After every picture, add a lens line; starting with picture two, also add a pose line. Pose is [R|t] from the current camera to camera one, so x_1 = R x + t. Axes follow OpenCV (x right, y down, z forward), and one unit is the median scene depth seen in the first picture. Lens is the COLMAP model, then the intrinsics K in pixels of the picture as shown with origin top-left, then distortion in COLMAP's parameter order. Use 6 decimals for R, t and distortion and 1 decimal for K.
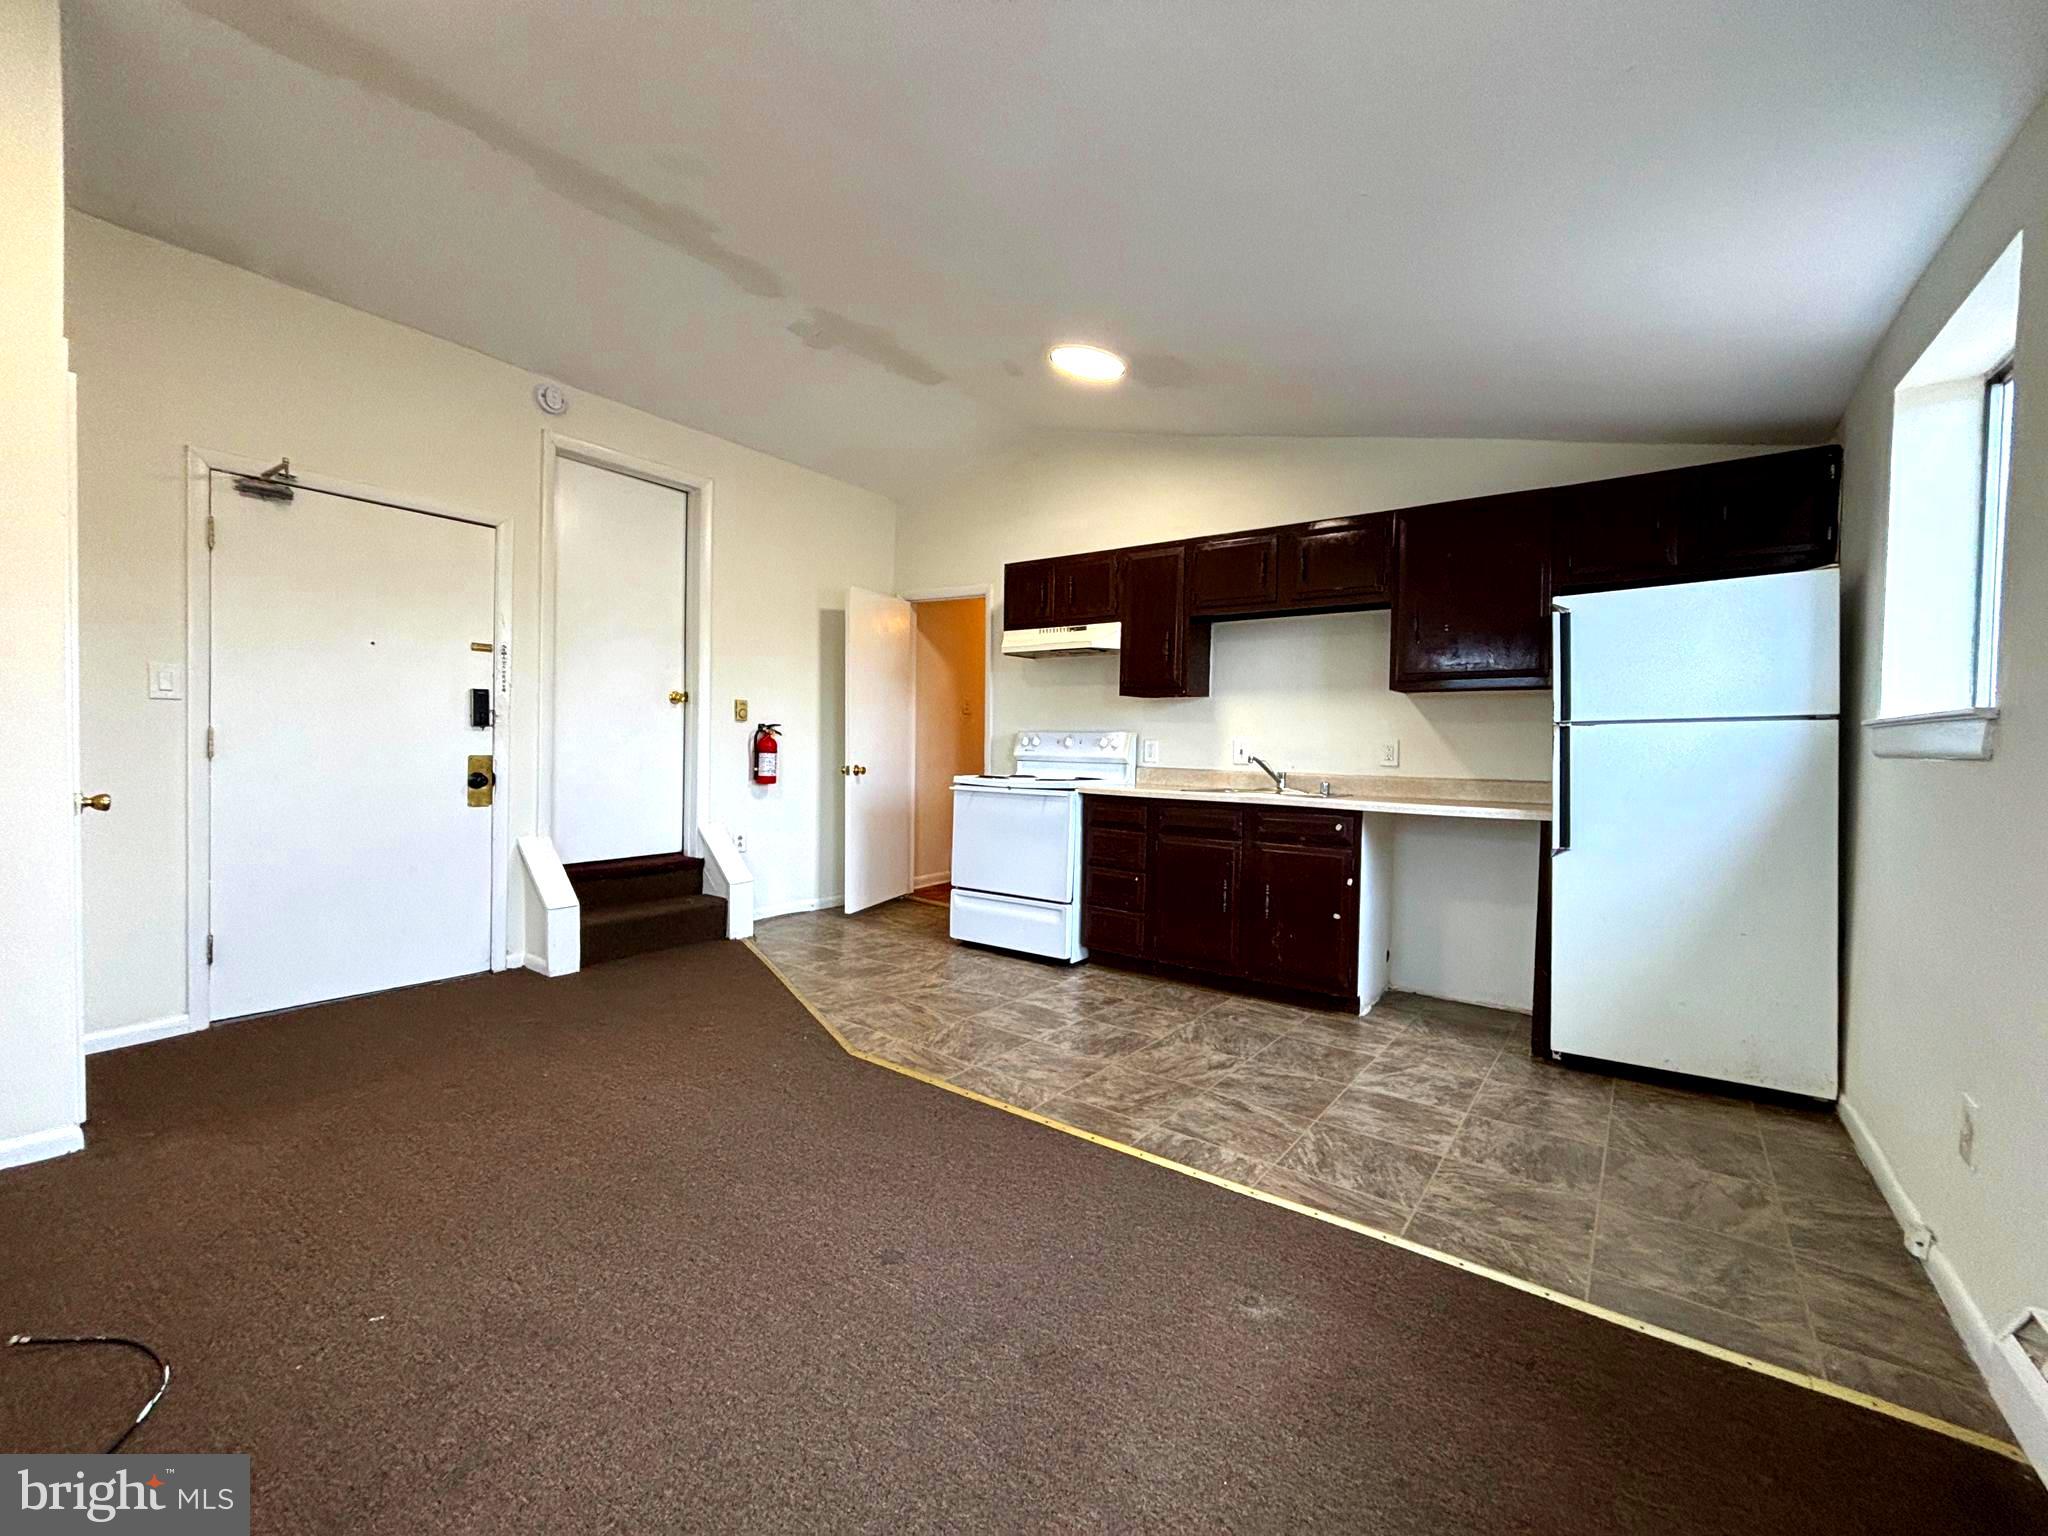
lens RADIAL K [[828.5, 0, 1022.6], [0, 828.5, 765.1], [0, 0, 1]] dist [0.001378, 0.000257]
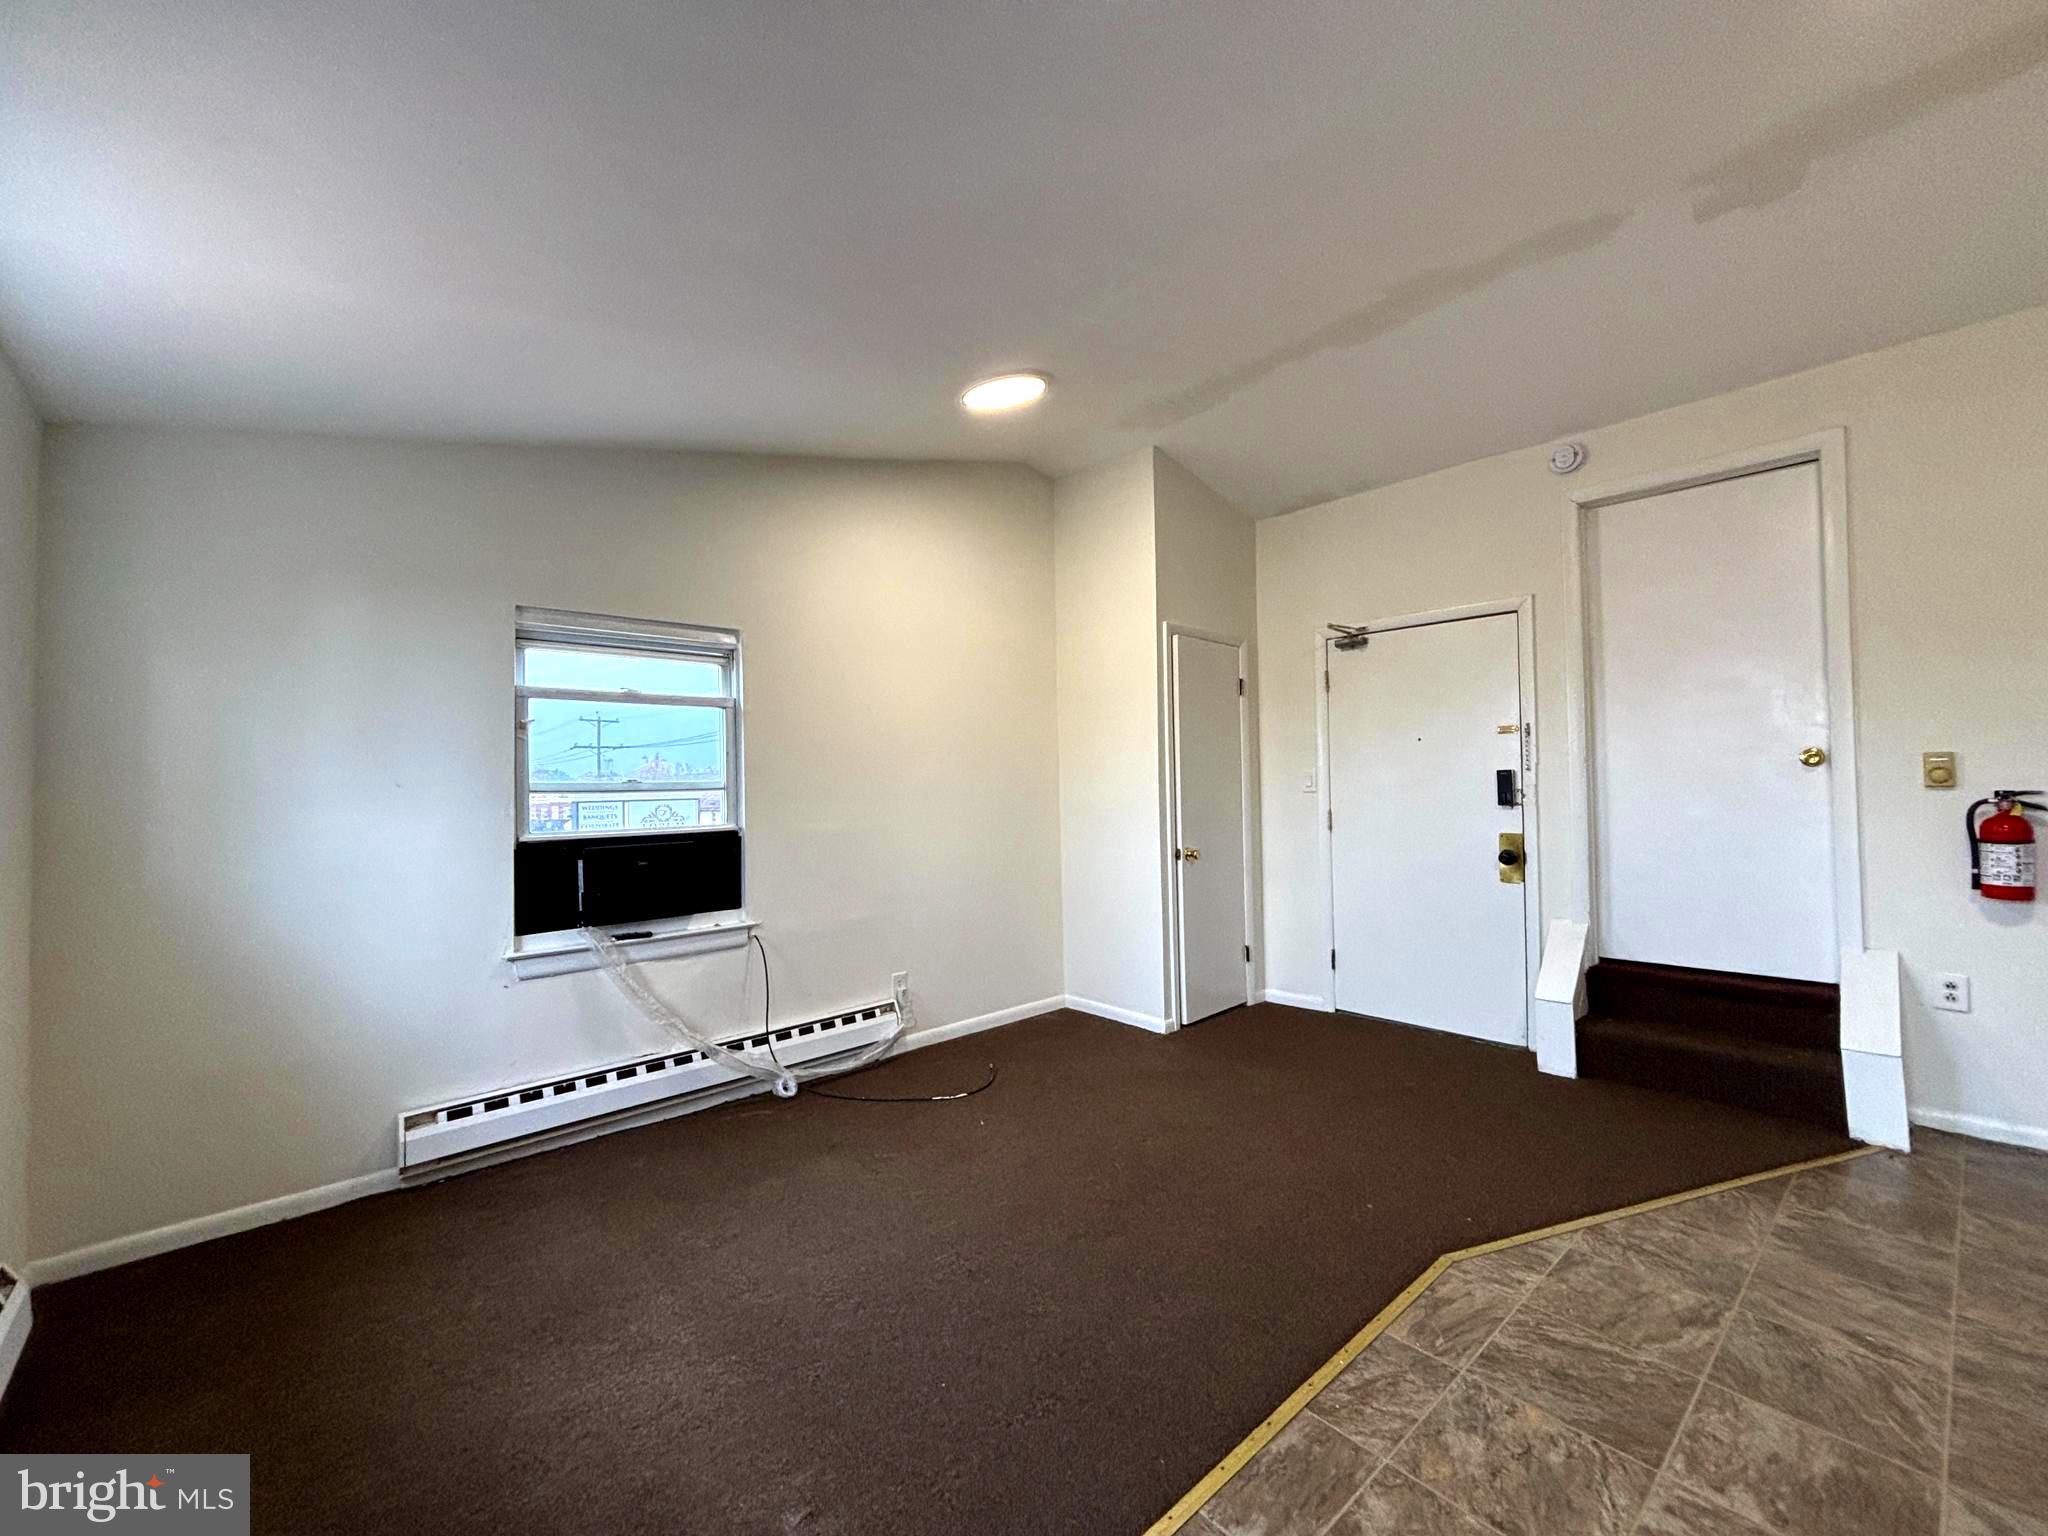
lens RADIAL K [[828.5, 0, 1022.6], [0, 828.5, 765.1], [0, 0, 1]] dist [0.001378, 0.000257]
pose [[-0.203411, -0.041896, -0.978197, 0.549391], [-0.015081, 0.999100, -0.039655, -0.052368], [0.978977, 0.006685, -0.203860, 0.691005]]
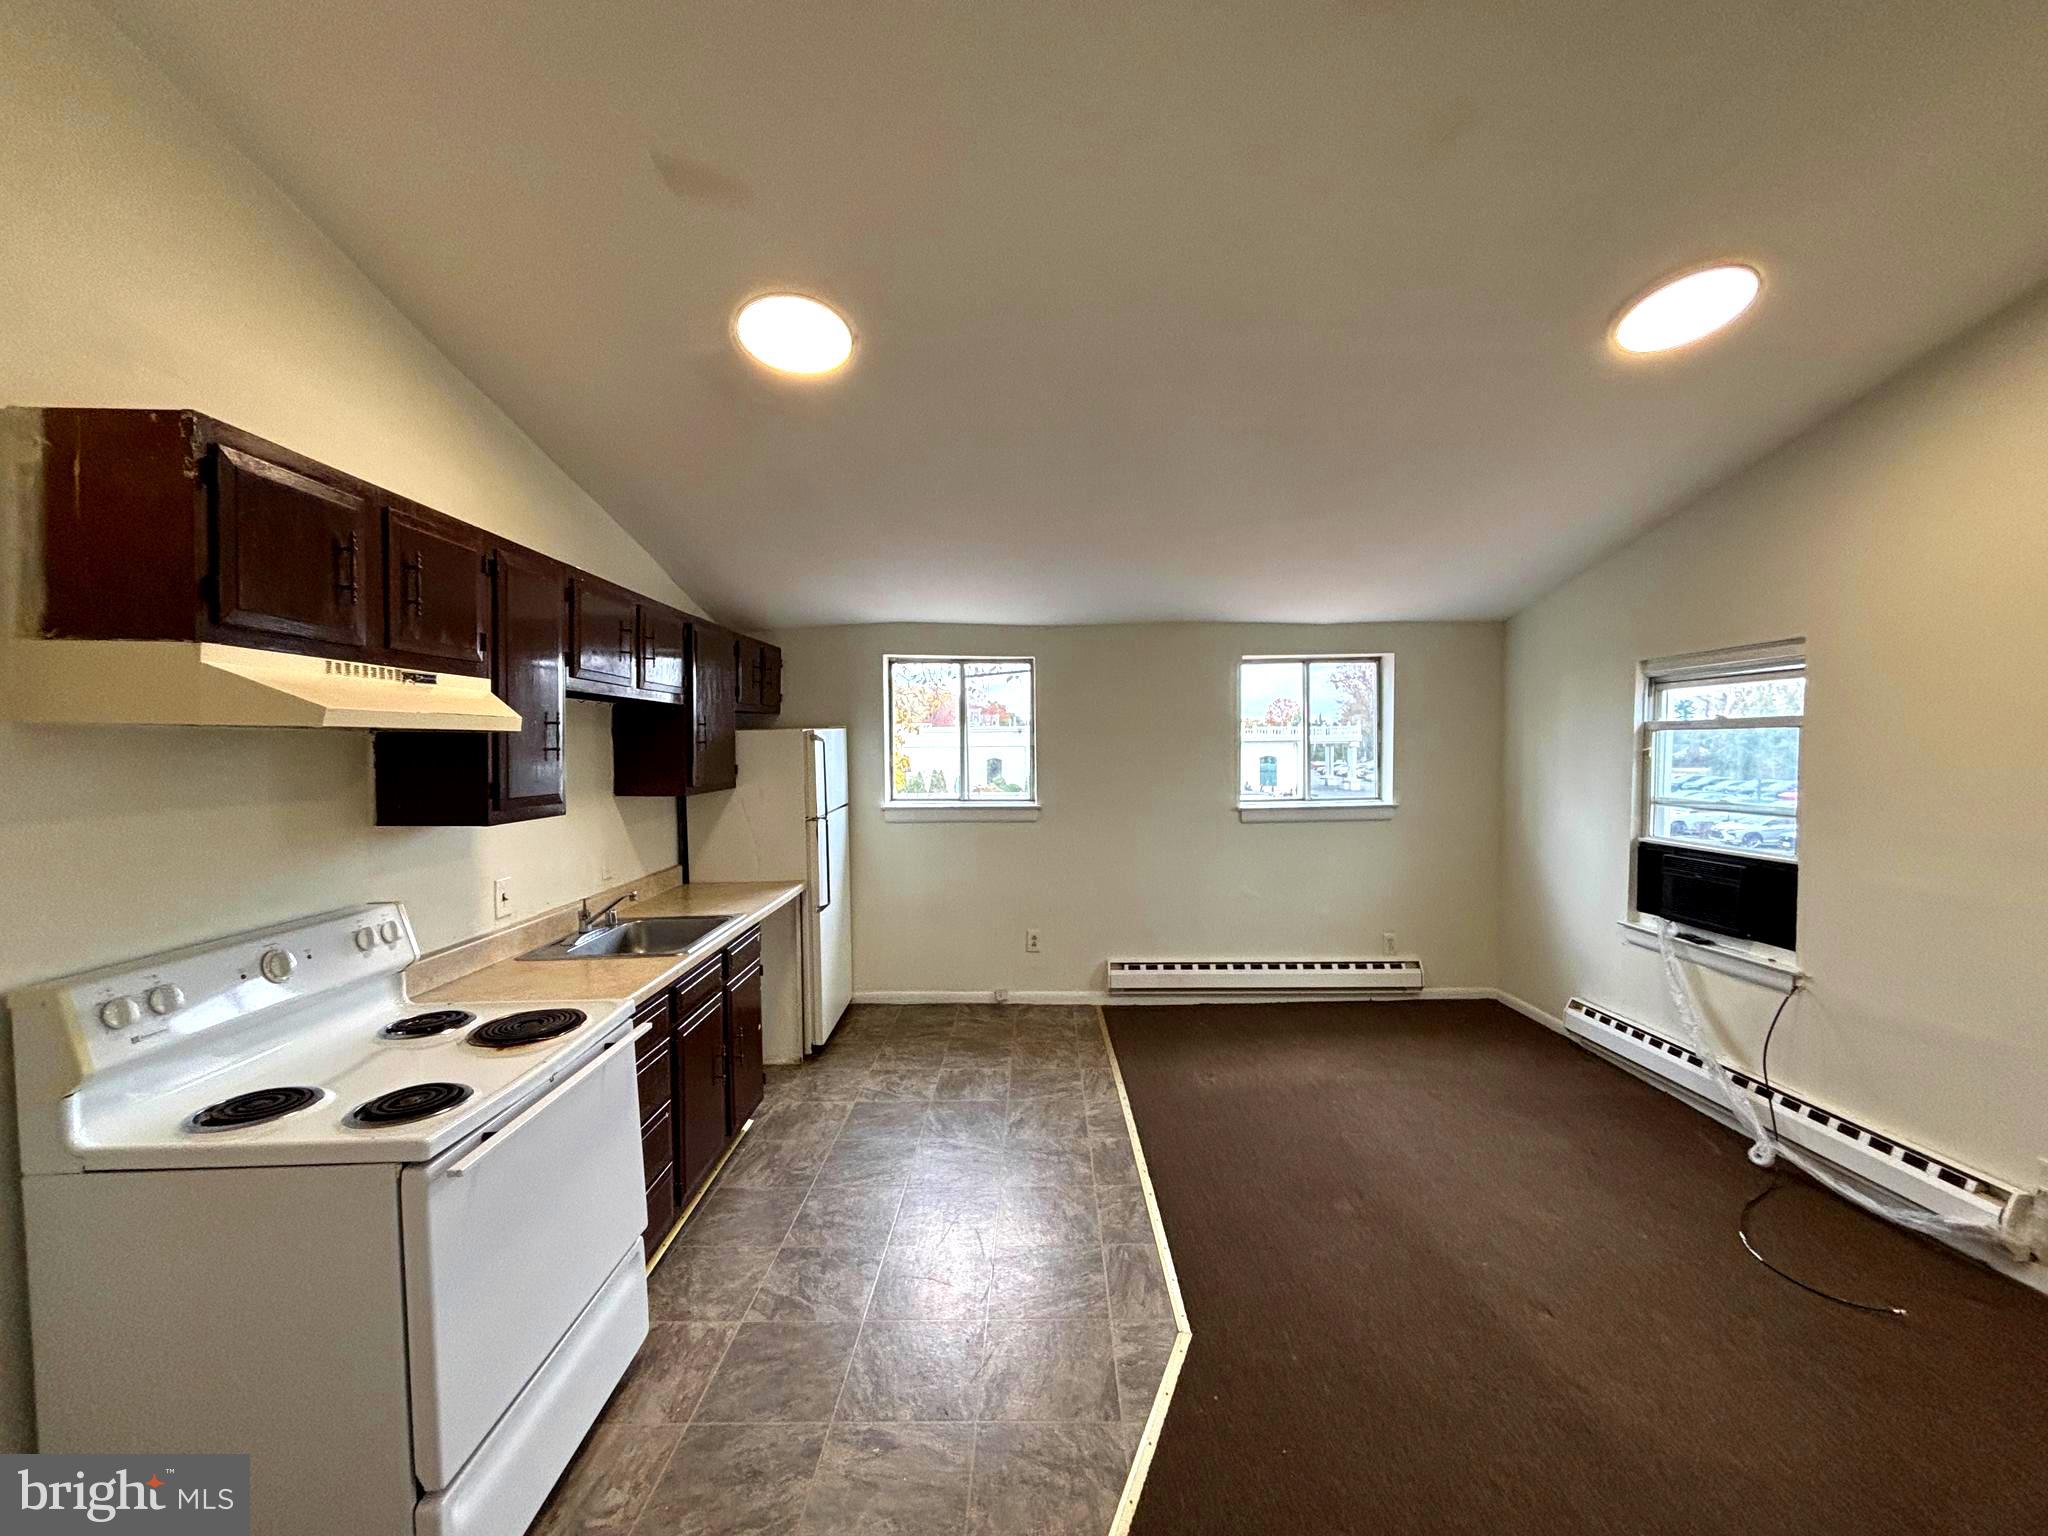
lens RADIAL K [[828.5, 0, 1022.6], [0, 828.5, 765.1], [0, 0, 1]] dist [0.001378, 0.000257]
pose [[-0.590665, -0.032868, 0.806248, -0.626030], [0.021866, 0.998151, 0.056711, -0.188924], [-0.806621, 0.051127, -0.588854, 1.365183]]
